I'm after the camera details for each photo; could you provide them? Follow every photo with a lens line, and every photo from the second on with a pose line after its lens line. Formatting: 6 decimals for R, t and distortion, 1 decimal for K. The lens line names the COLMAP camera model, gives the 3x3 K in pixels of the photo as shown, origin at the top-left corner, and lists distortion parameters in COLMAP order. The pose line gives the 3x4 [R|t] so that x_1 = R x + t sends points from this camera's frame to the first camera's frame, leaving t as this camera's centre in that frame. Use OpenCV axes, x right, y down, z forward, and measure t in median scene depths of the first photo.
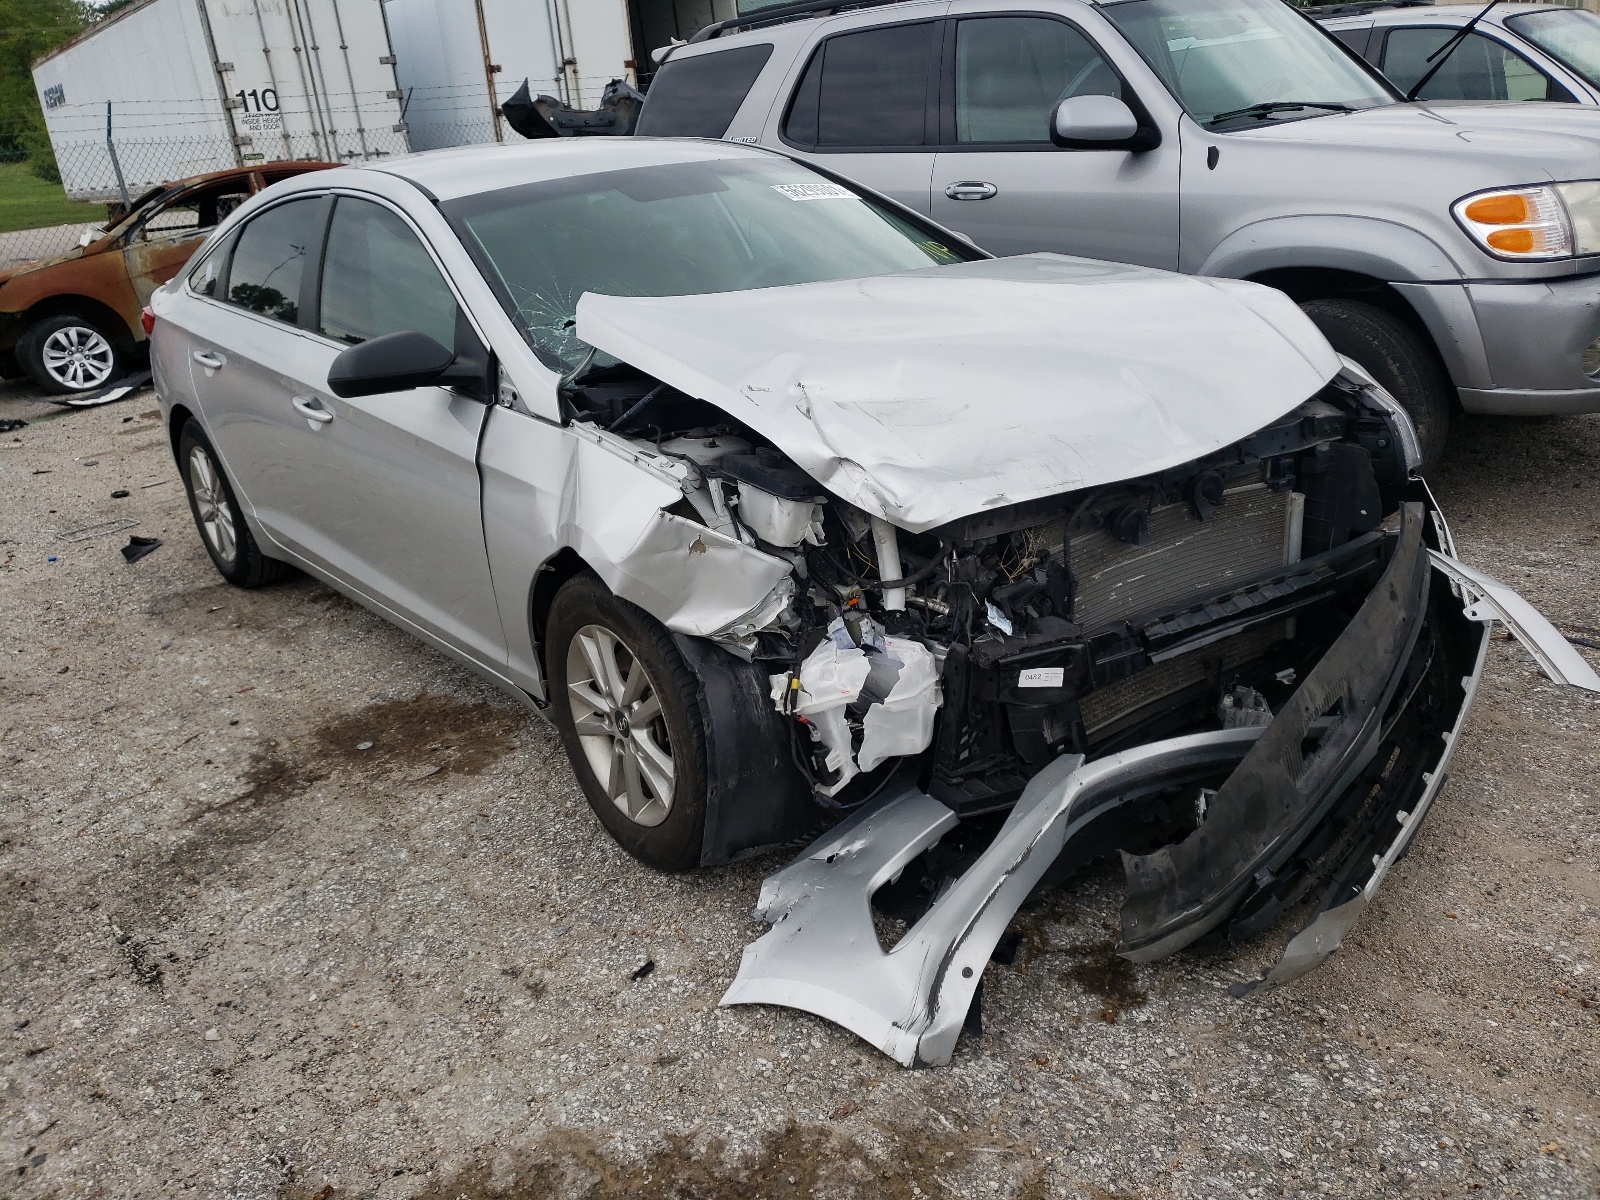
lens RADIAL K [[1232.5, 0, 800.0], [0, 1232.5, 600.0], [0, 0, 1]] dist [0.084266, -0.194645]
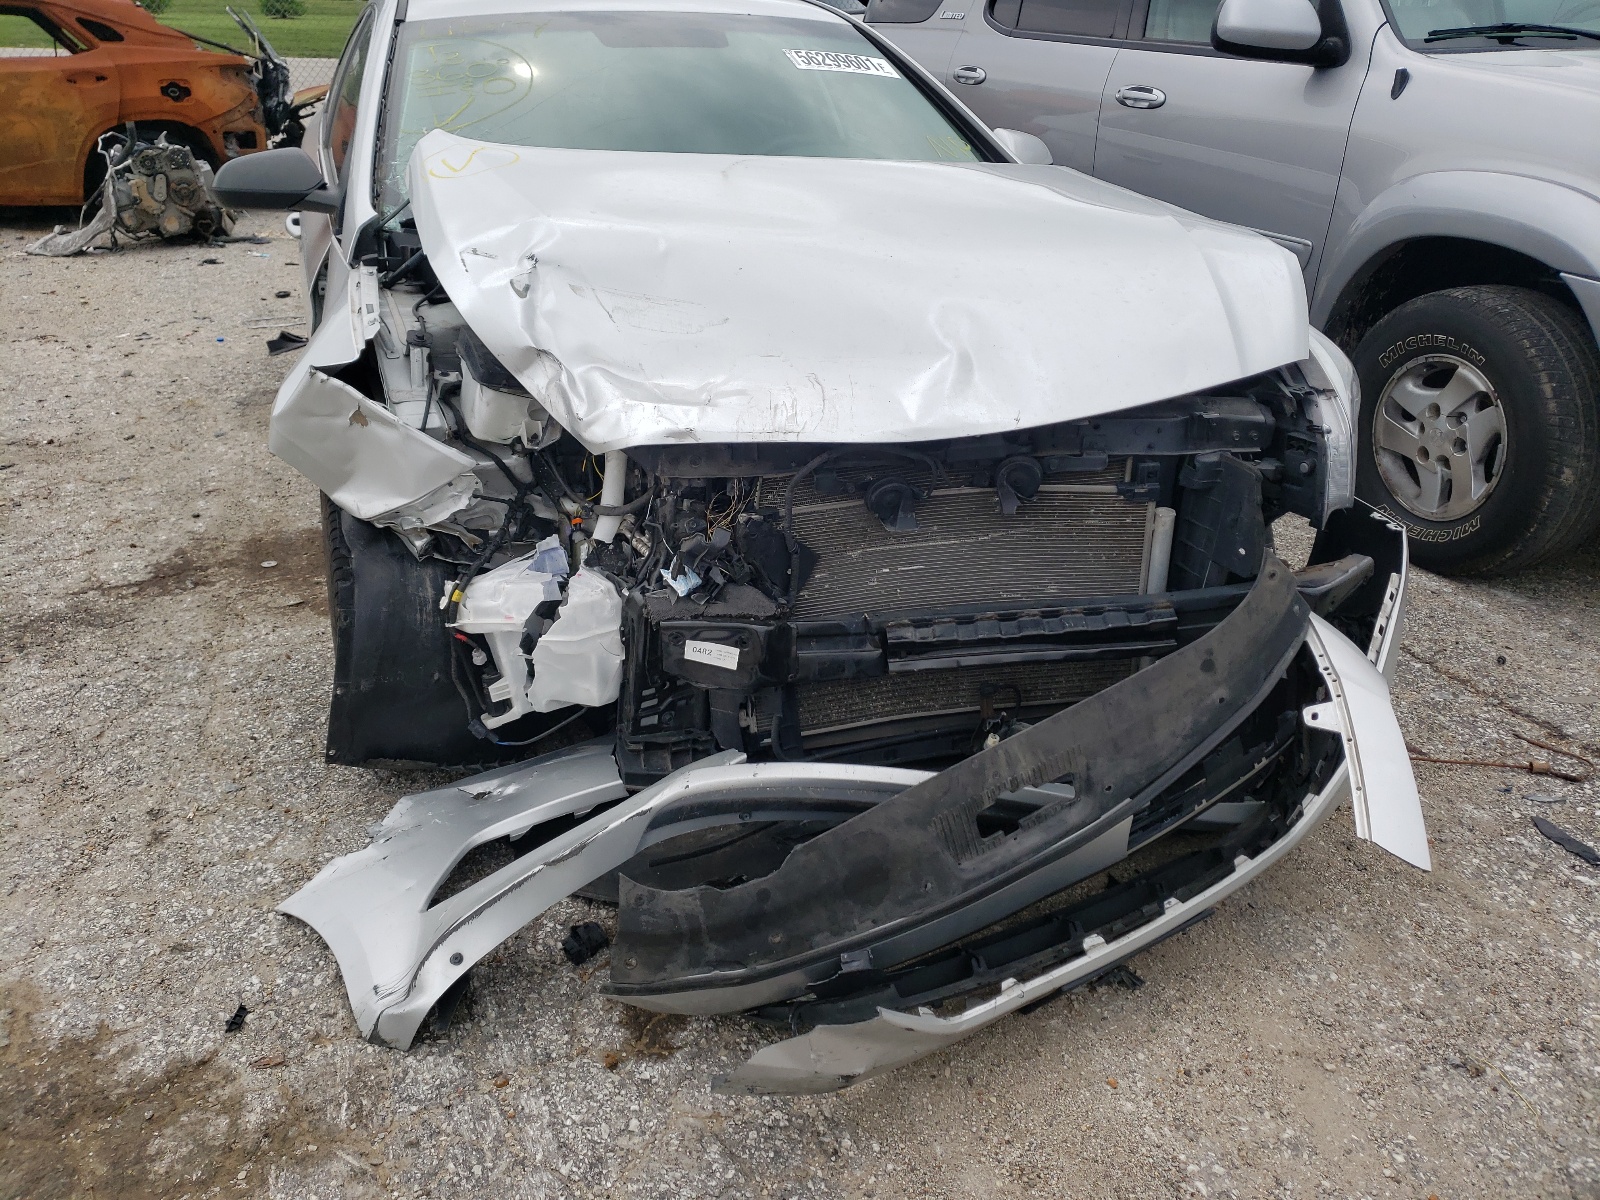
lens RADIAL K [[1224.5, 0, 800.0], [0, 1224.5, 600.0], [0, 0, 1]] dist [0.018035, -0.001114]
pose [[0.935121, 0.231809, -0.267979, 0.454322], [-0.209828, 0.971715, 0.108357, -0.073791], [0.285517, -0.045097, 0.957312, 0.222669]]
